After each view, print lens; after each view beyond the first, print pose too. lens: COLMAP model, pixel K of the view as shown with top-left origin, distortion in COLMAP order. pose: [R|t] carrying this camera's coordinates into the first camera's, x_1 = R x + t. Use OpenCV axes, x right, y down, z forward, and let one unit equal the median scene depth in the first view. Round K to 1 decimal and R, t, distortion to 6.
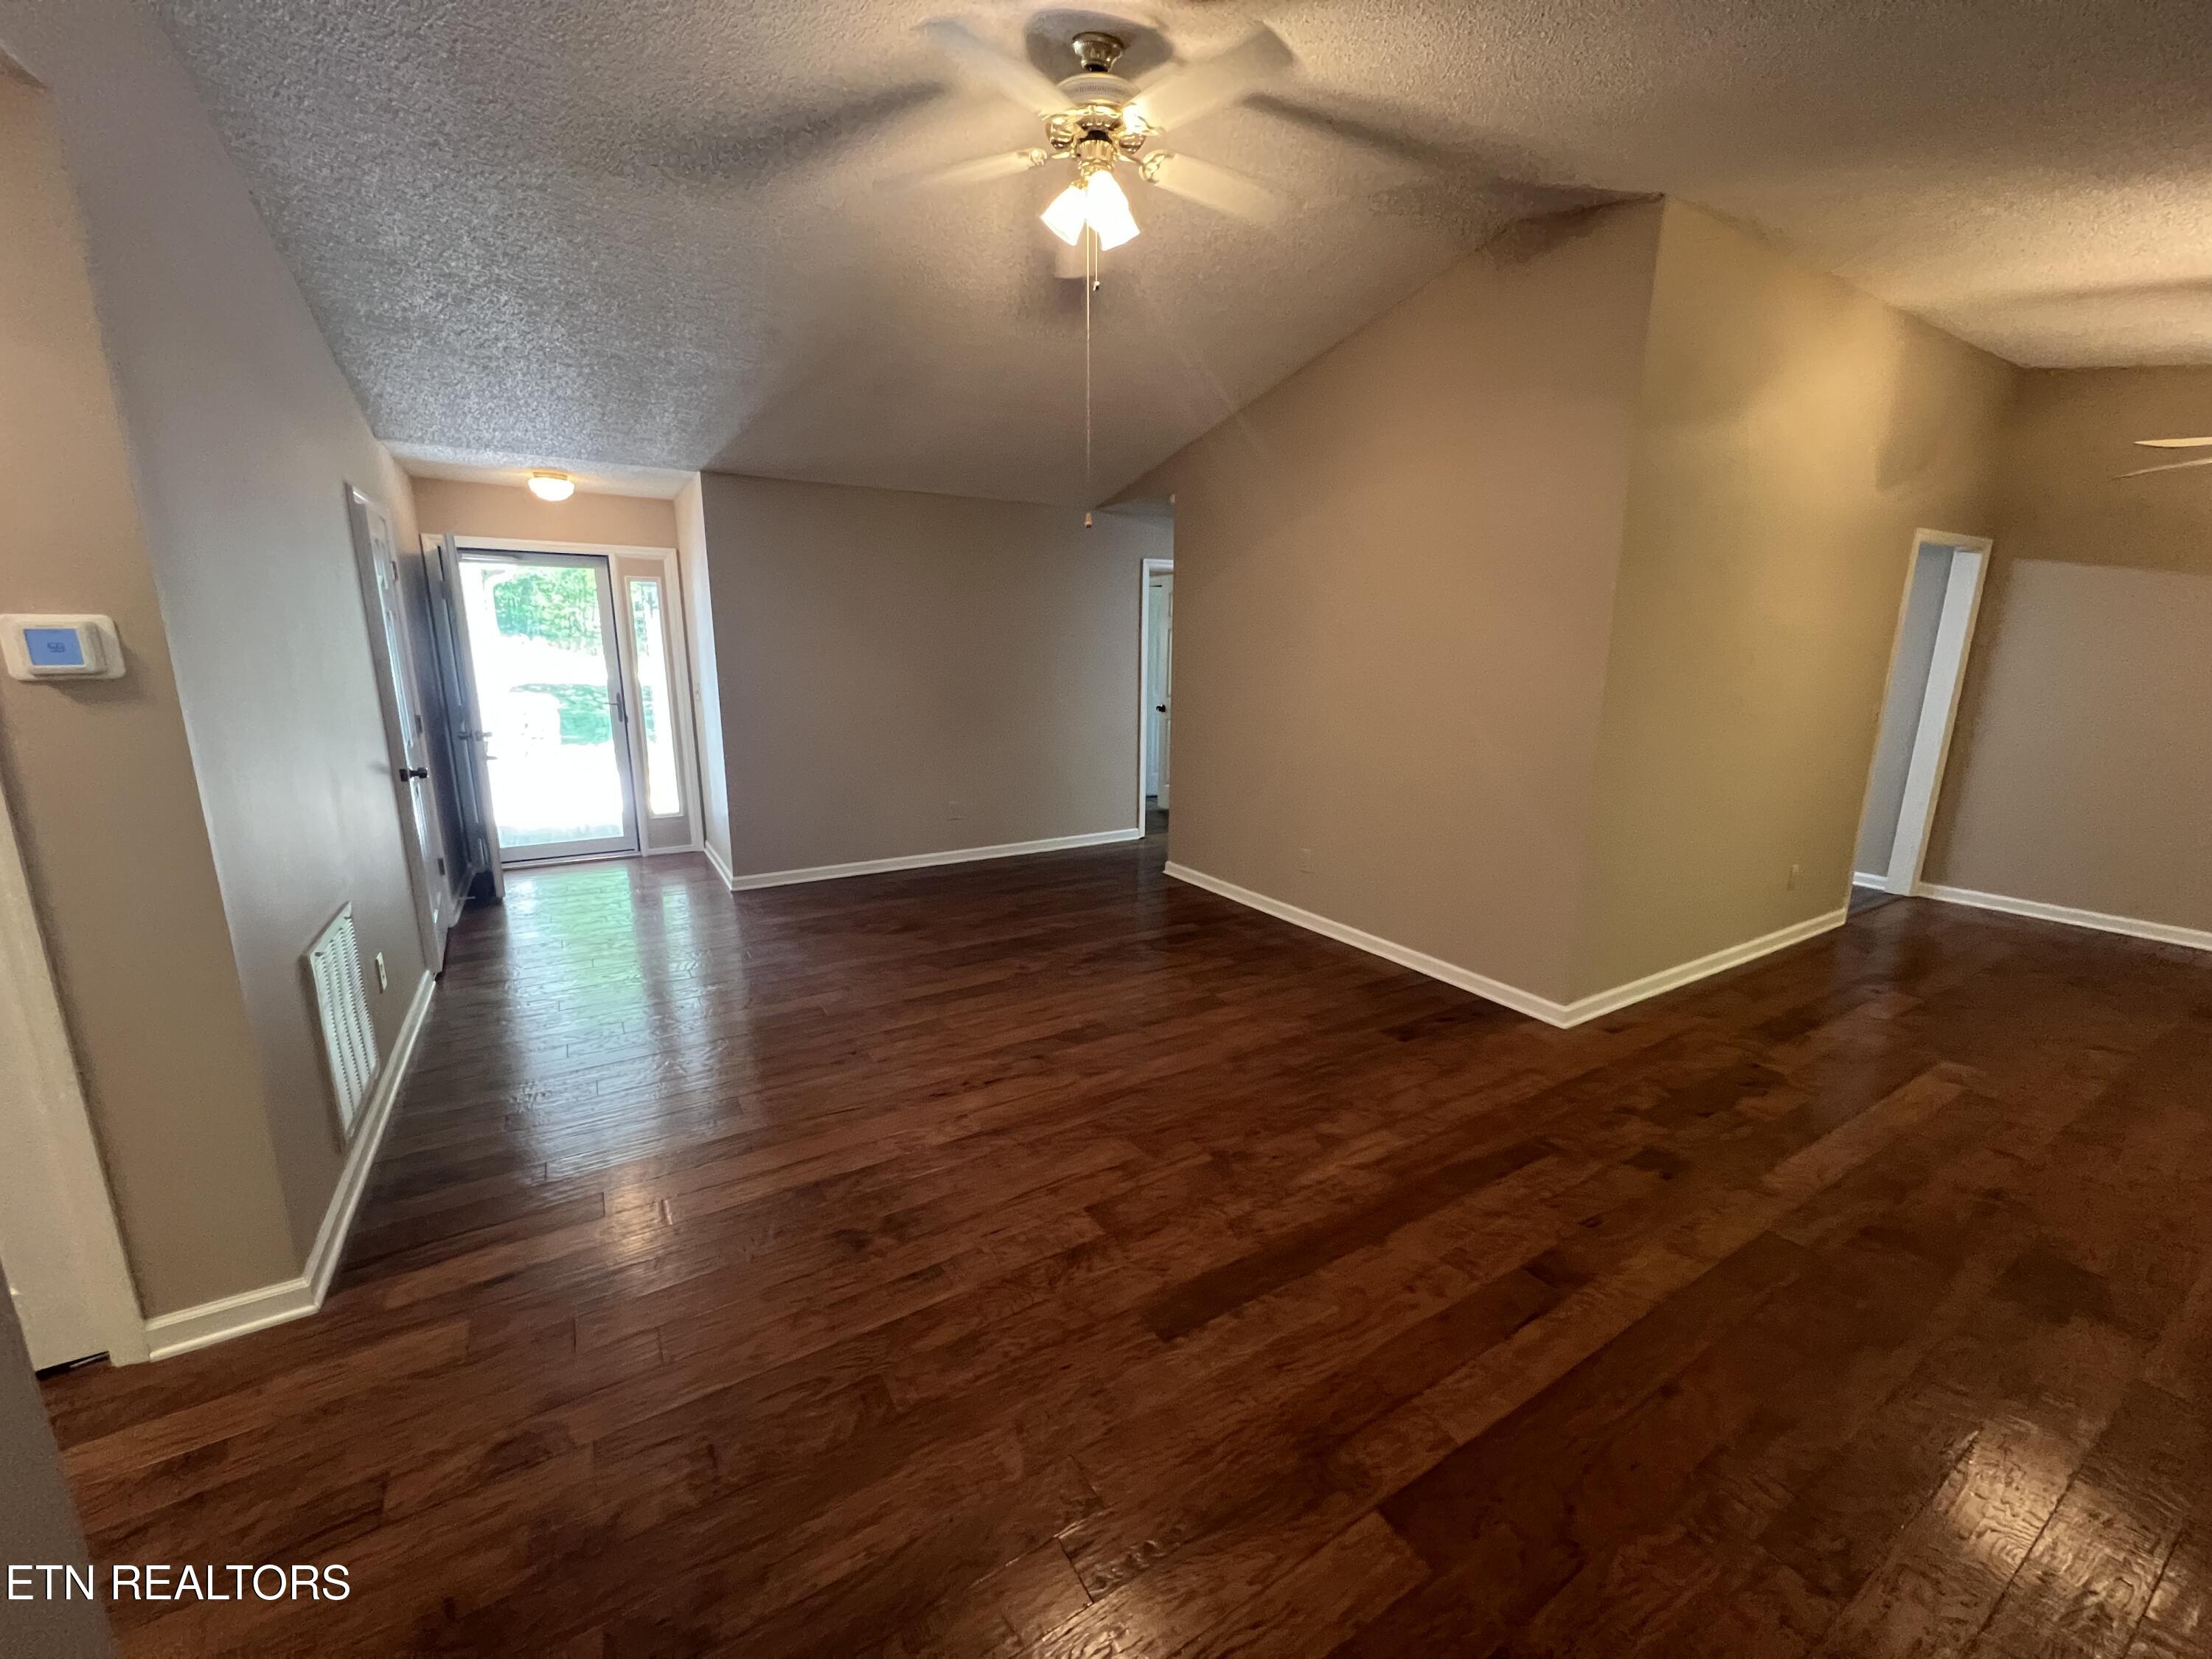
lens RADIAL K [[877.3, 0, 1105.8], [0, 877.3, 828.3], [0, 0, 1]] dist [0.002197, -0.000752]
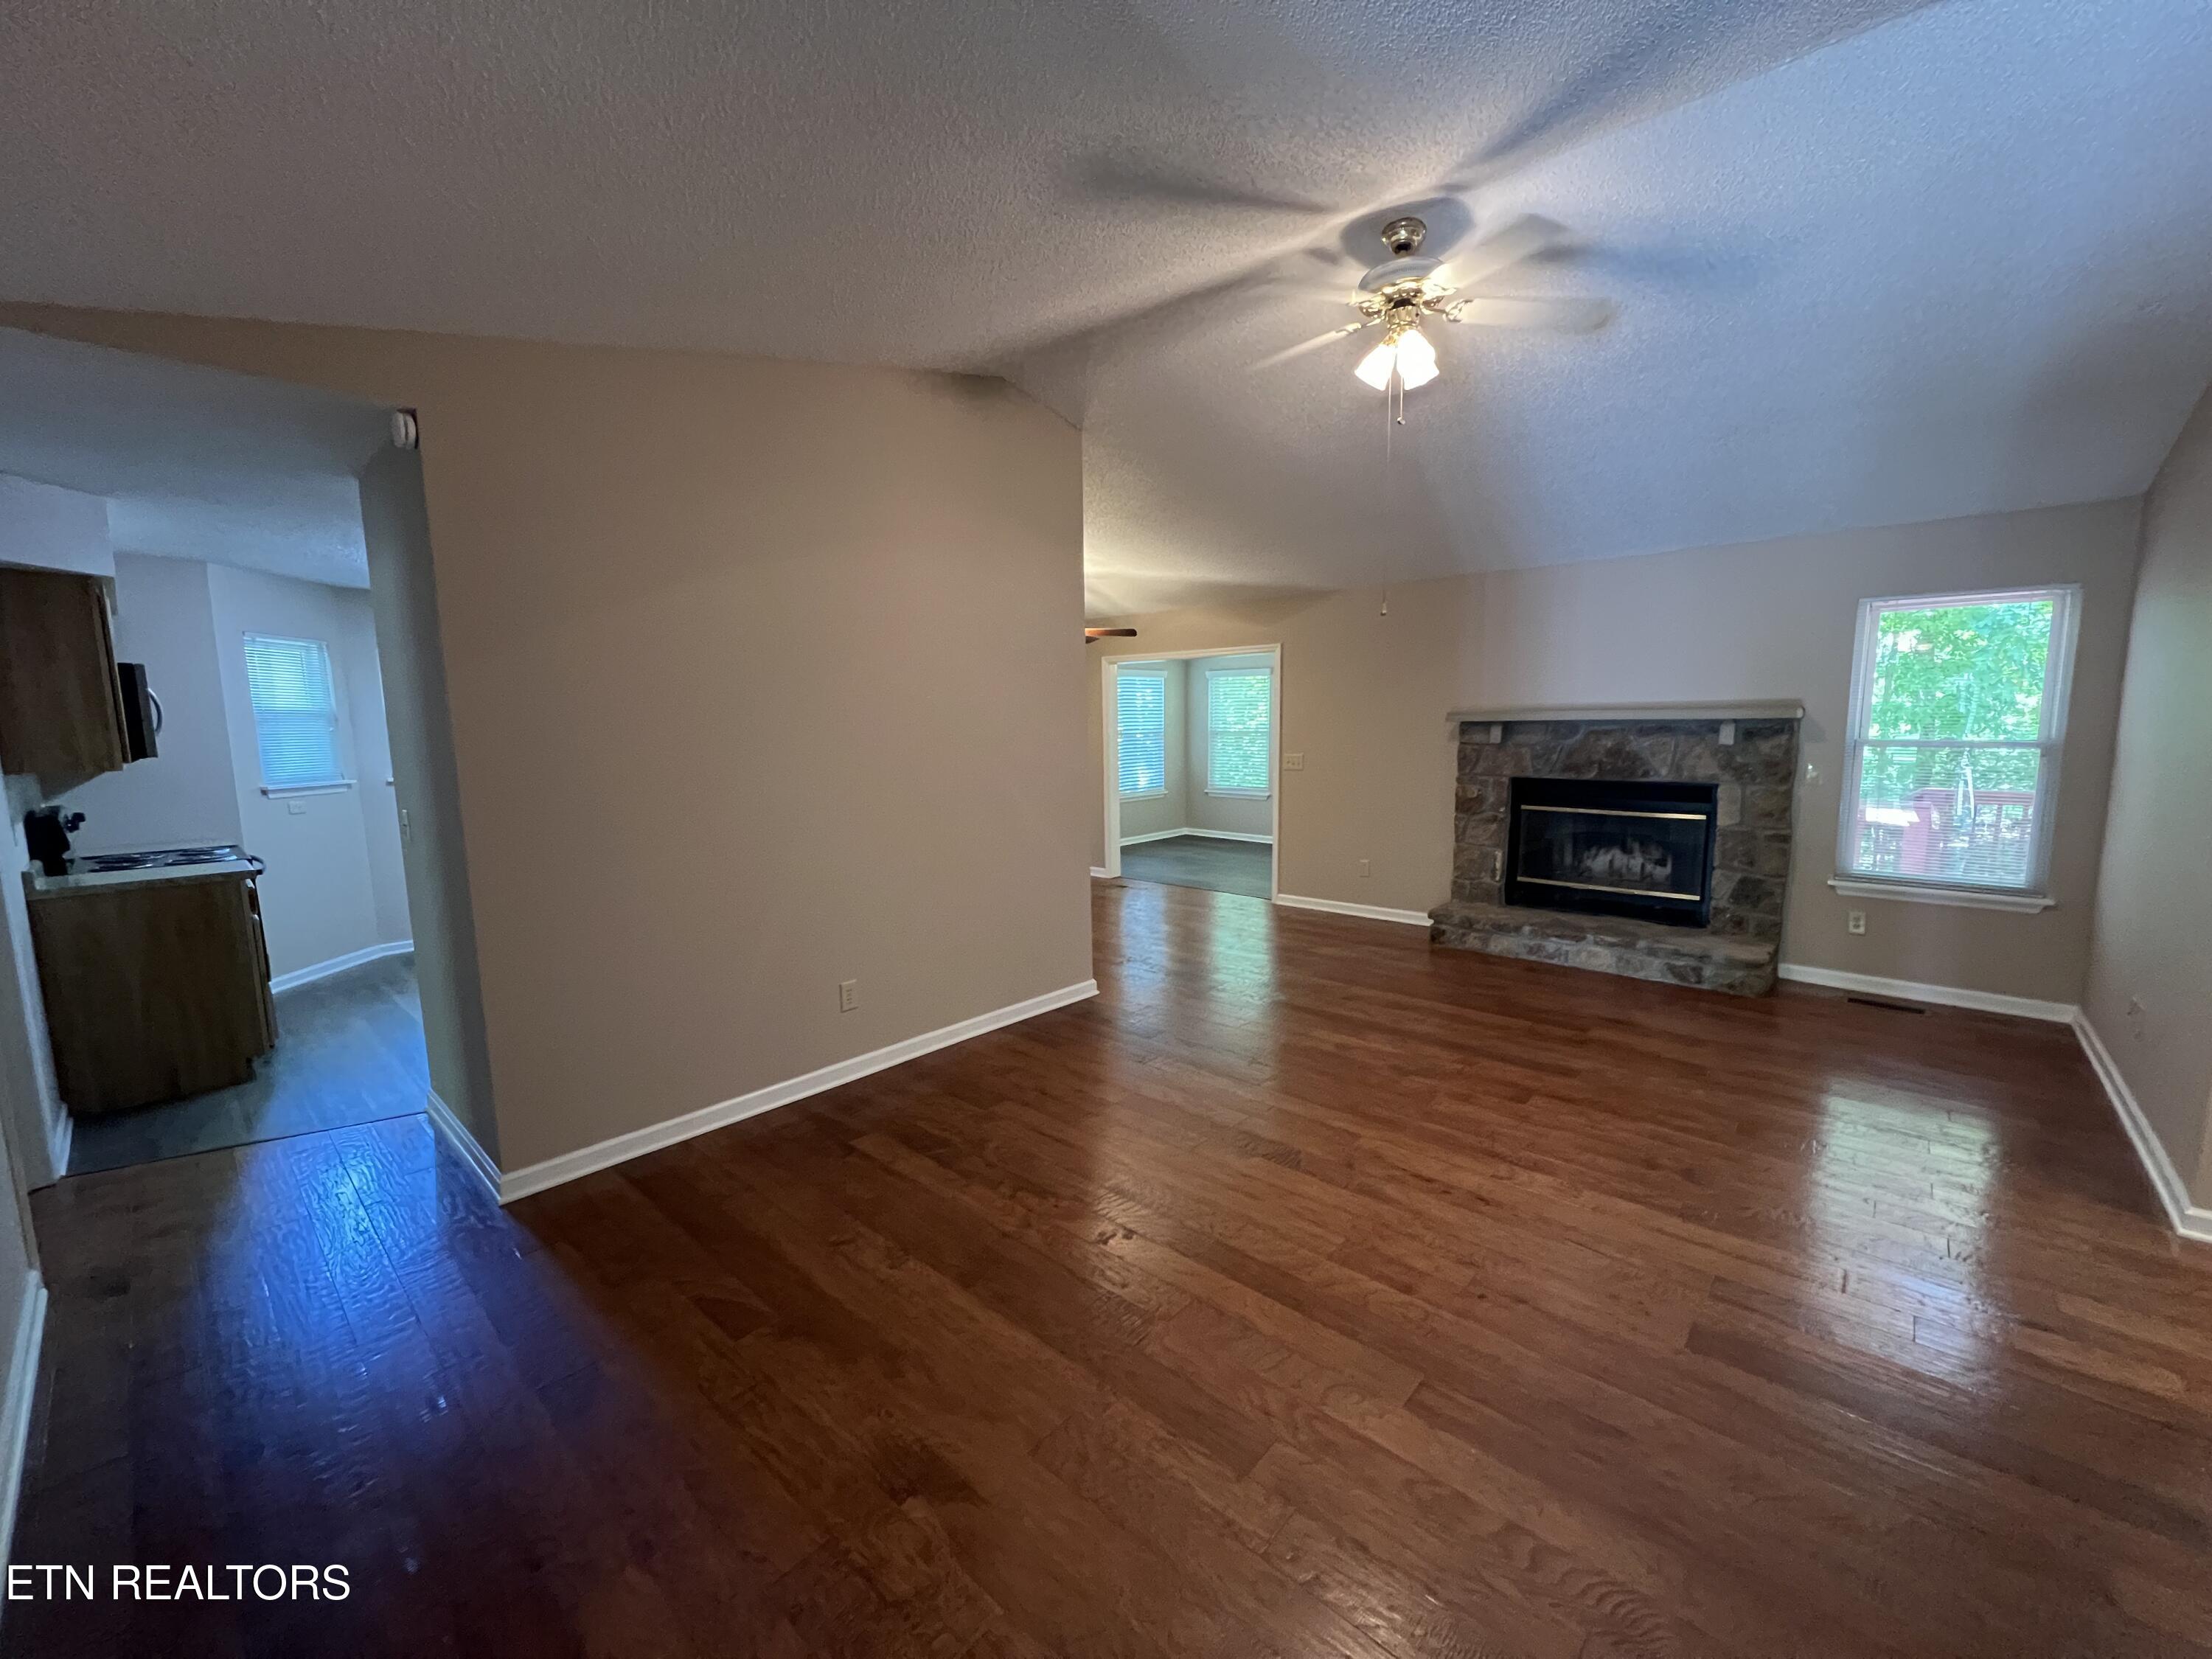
lens RADIAL K [[877.3, 0, 1110.9], [0, 877.3, 829.8], [0, 0, 1]] dist [0.002197, -0.000752]
pose [[-0.291996, -0.121302, 0.948696, -0.993545], [0.209740, 0.959658, 0.187259, -0.356767], [-0.933138, 0.253658, -0.254775, 1.652705]]
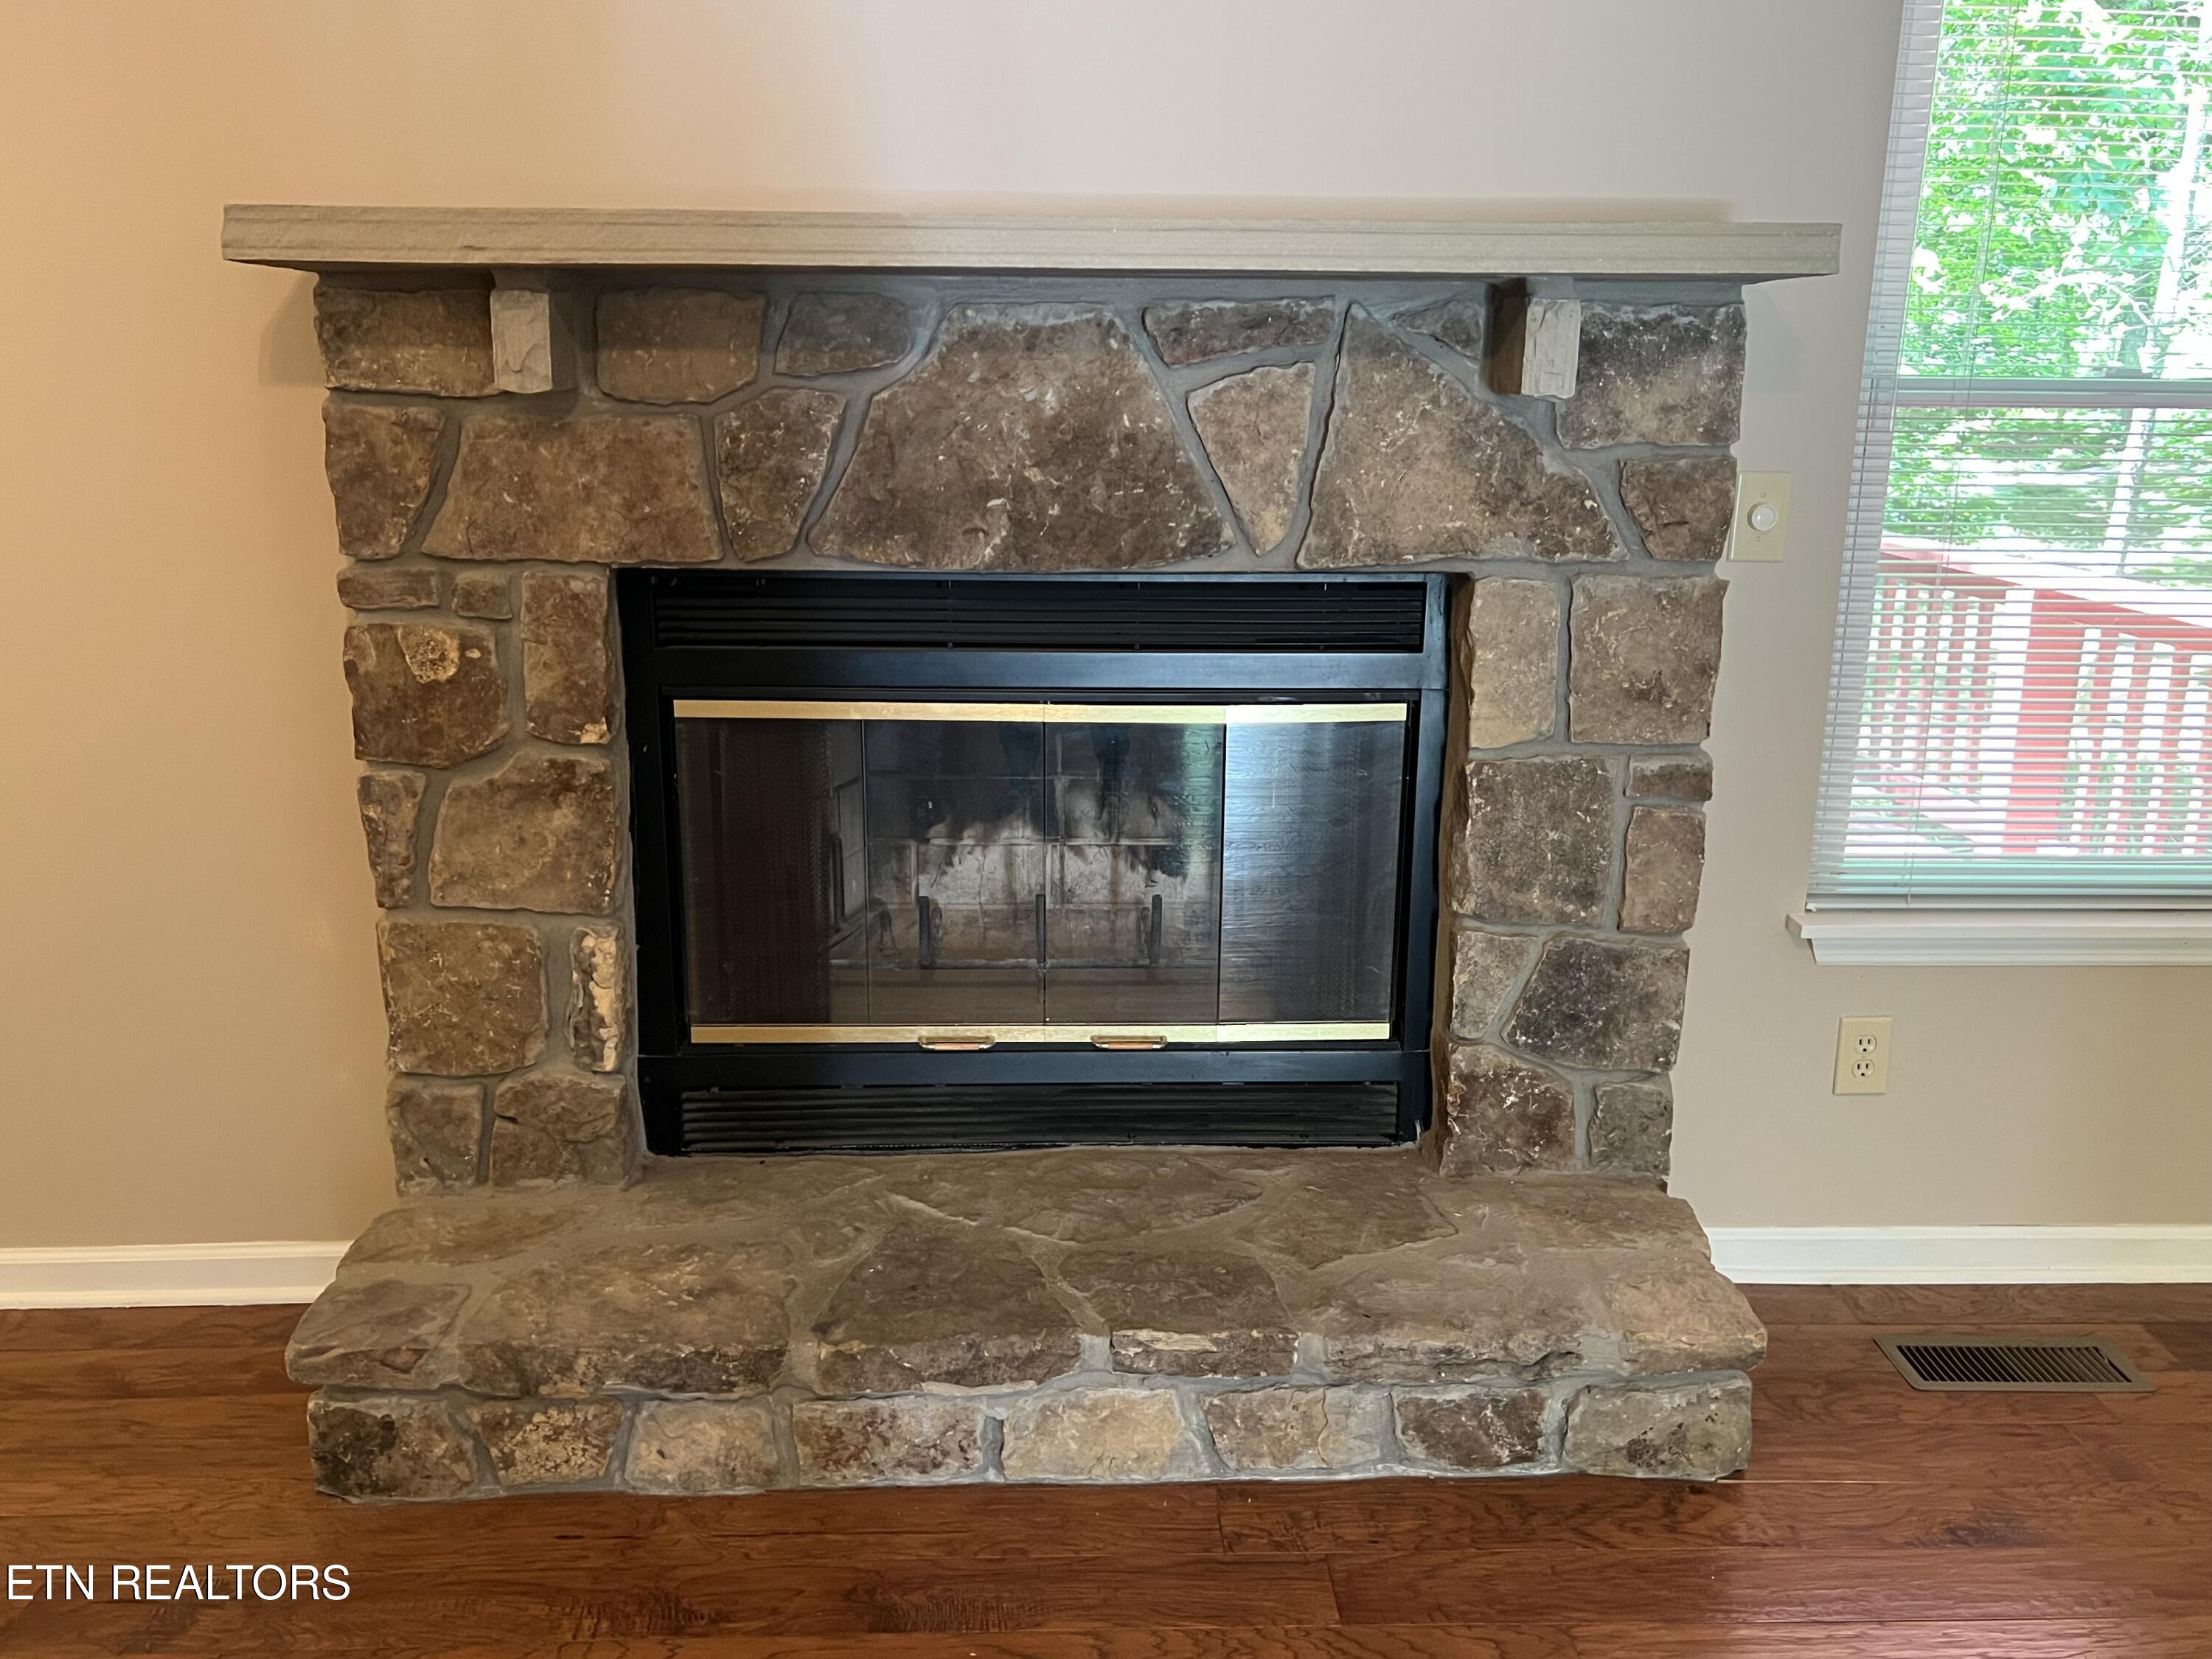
lens RADIAL K [[1789.5, 0, 1105.3], [0, 1789.5, 834.7], [0, 0, 1]] dist [0.044742, -0.004331]
pose [[-0.874363, -0.139633, 0.464748, 0.124413], [0.089236, 0.895111, 0.436821, -0.122419], [-0.476996, 0.423413, -0.770192, 0.787694]]
